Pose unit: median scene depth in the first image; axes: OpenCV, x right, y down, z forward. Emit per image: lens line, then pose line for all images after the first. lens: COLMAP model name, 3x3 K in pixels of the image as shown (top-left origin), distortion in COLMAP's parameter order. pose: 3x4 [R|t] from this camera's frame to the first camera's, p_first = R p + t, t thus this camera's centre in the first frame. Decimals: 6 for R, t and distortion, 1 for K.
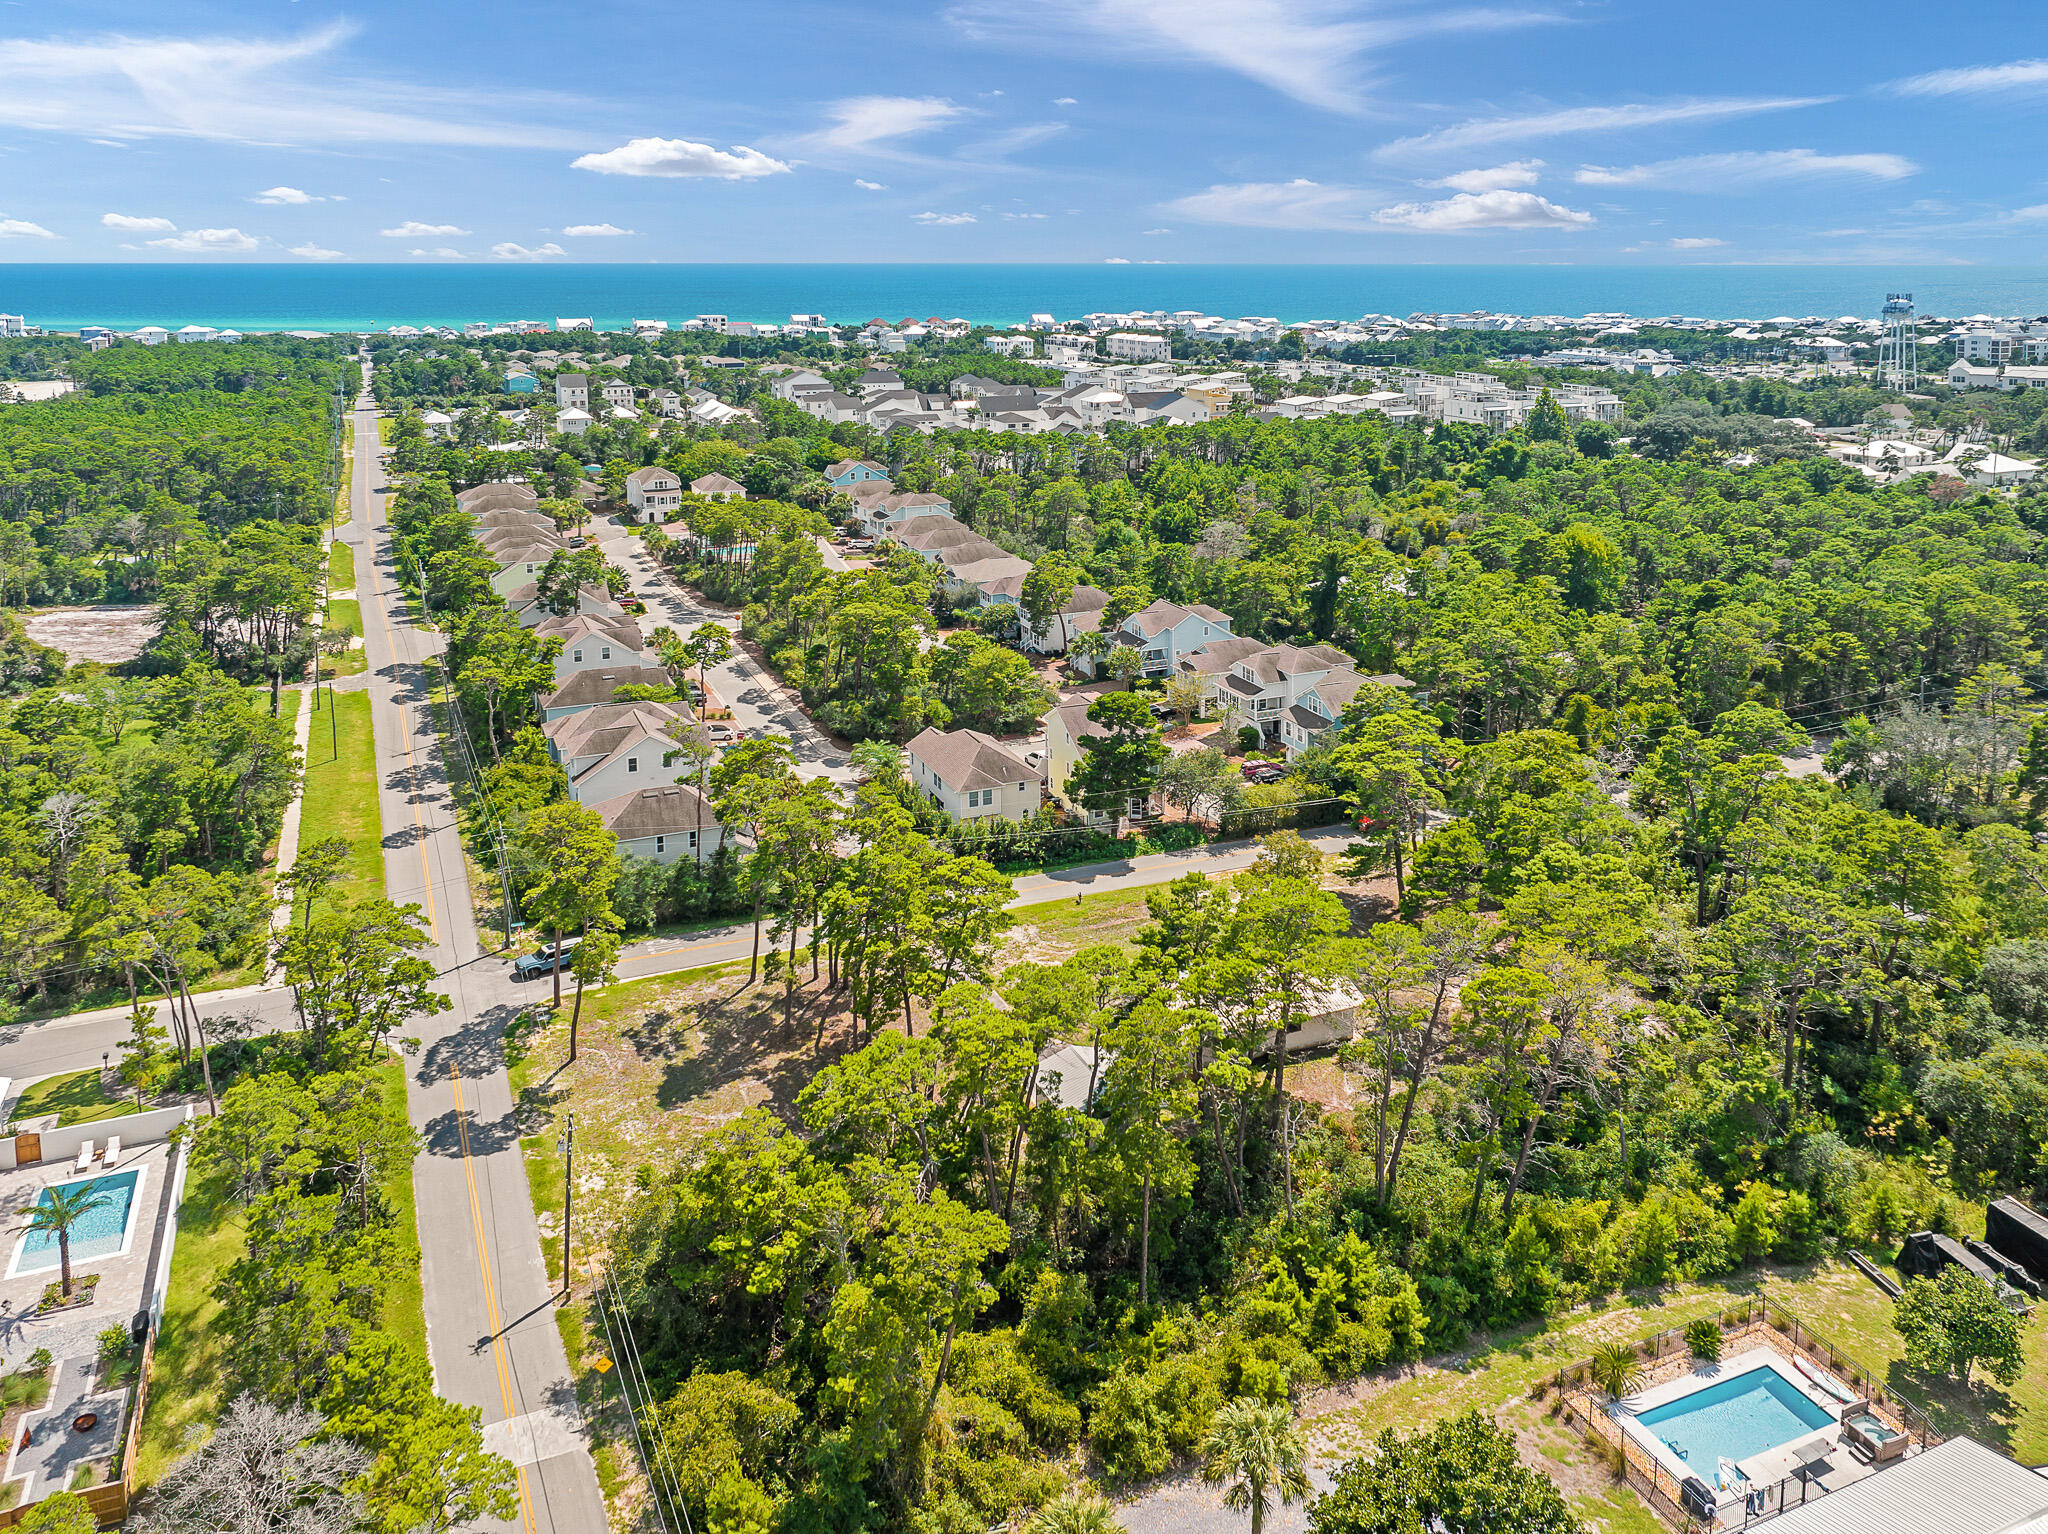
lens RADIAL K [[1496.4, 0, 1016.2], [0, 1496.4, 624.4], [0, 0, 1]] dist [0.001724, -0.037777]
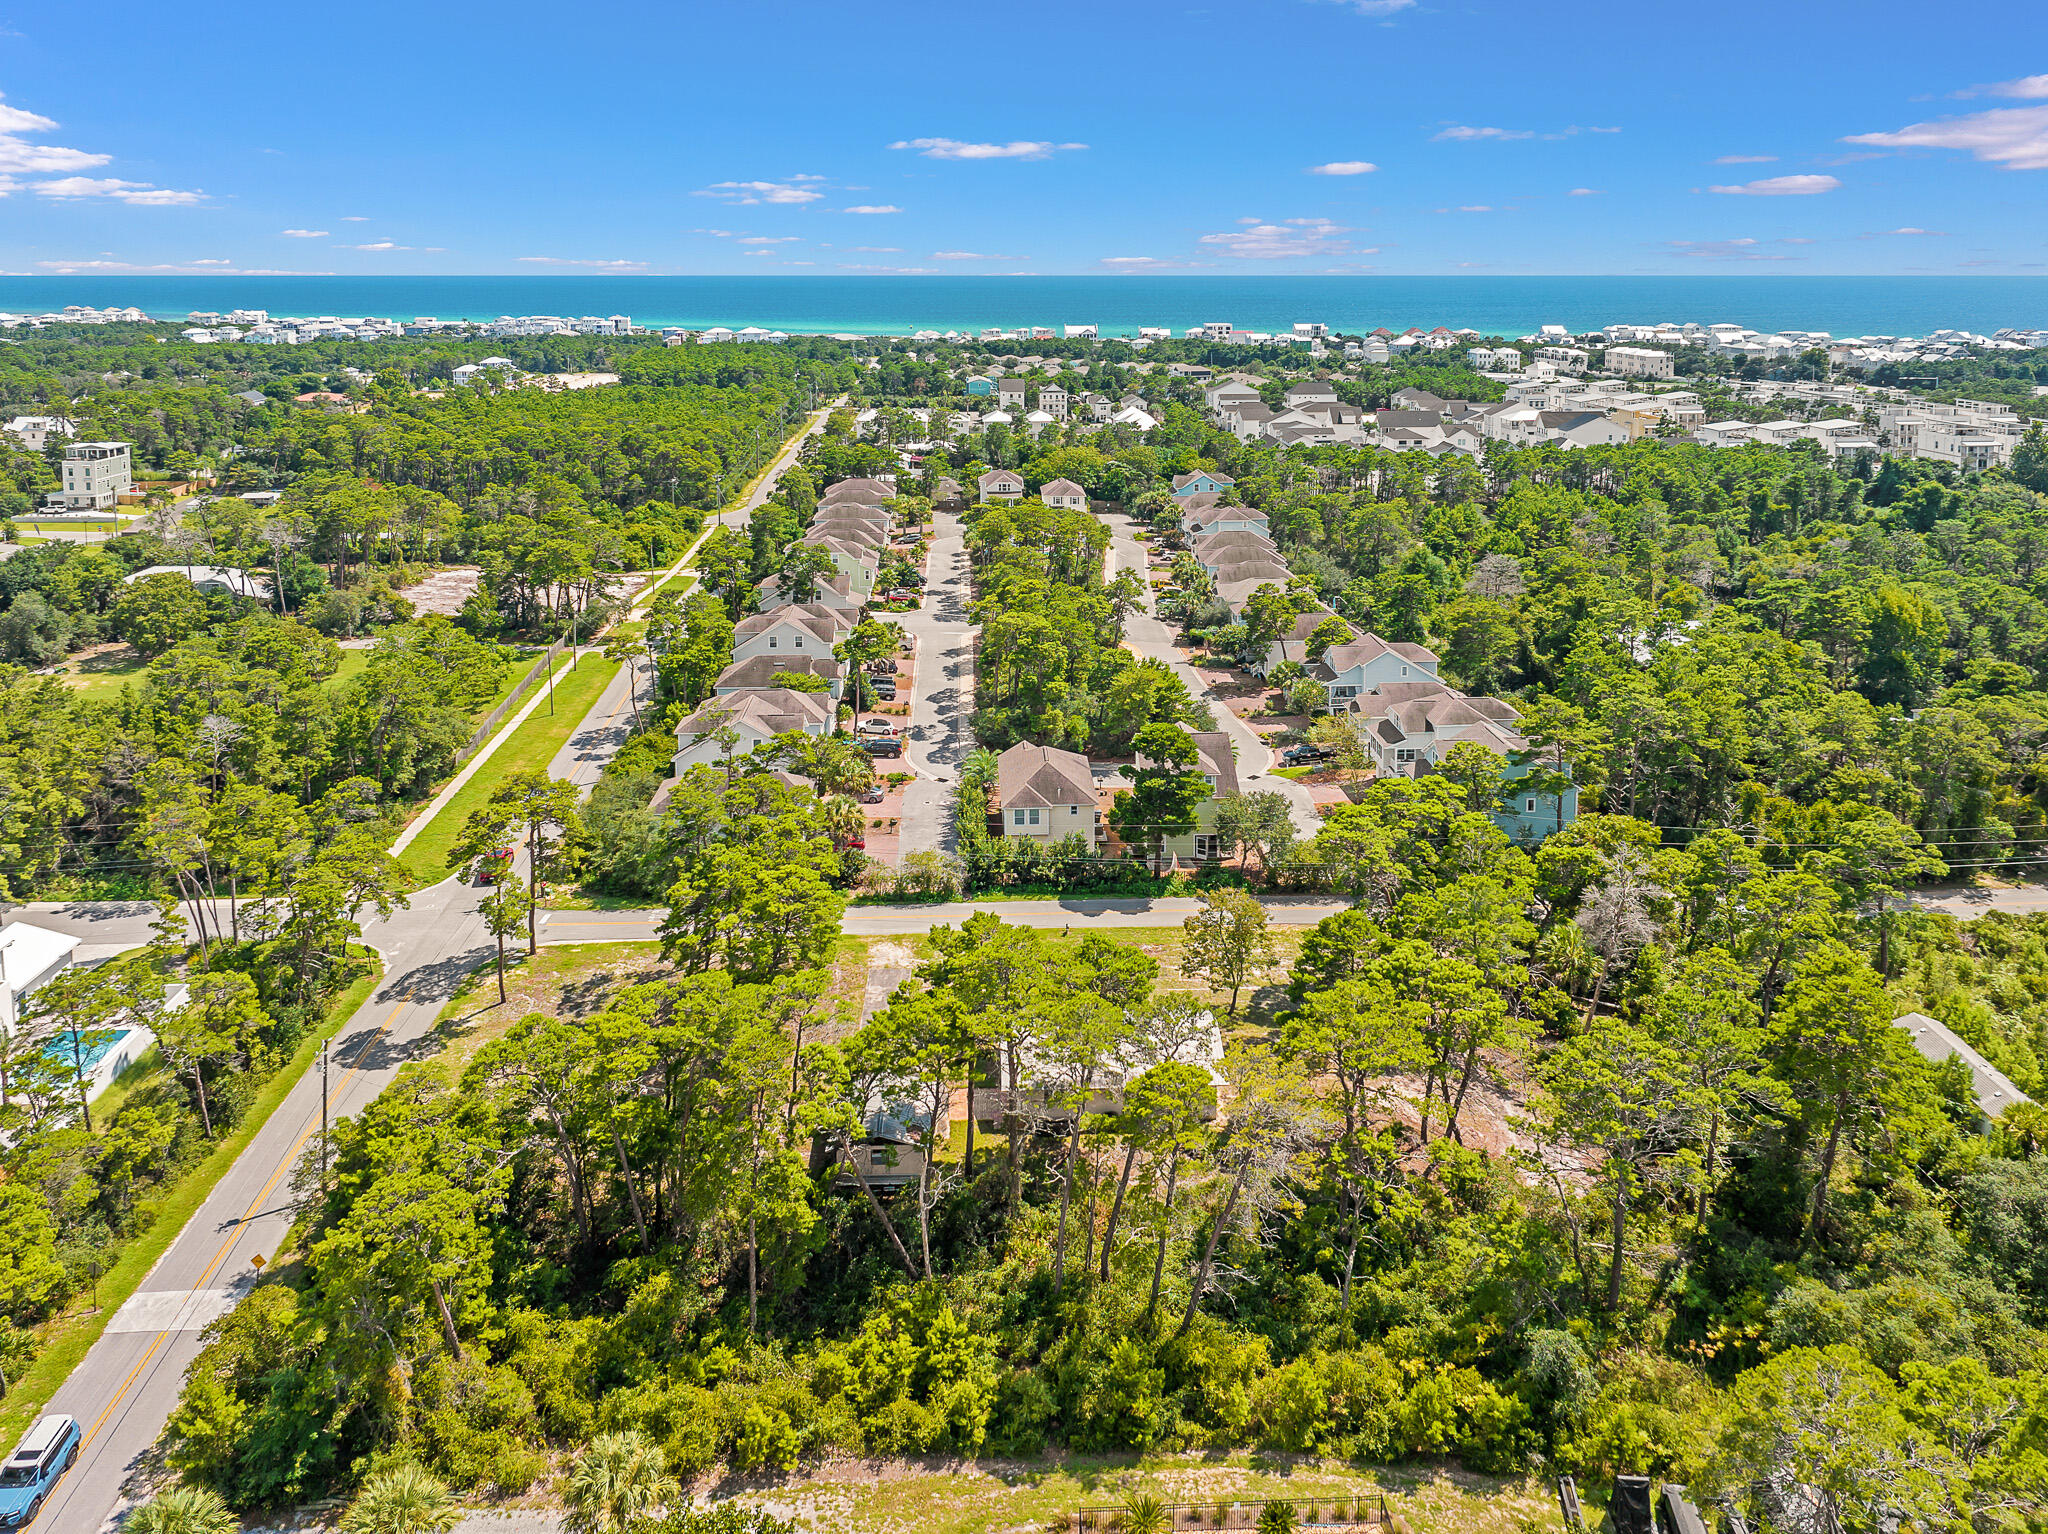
lens RADIAL K [[1496.4, 0, 1016.2], [0, 1496.4, 624.4], [0, 0, 1]] dist [0.001724, -0.037777]
pose [[0.936199, 0.076951, -0.342944, 0.134527], [-0.078635, 0.996863, 0.009016, -0.008584], [0.342562, 0.018527, 0.939313, 0.029000]]
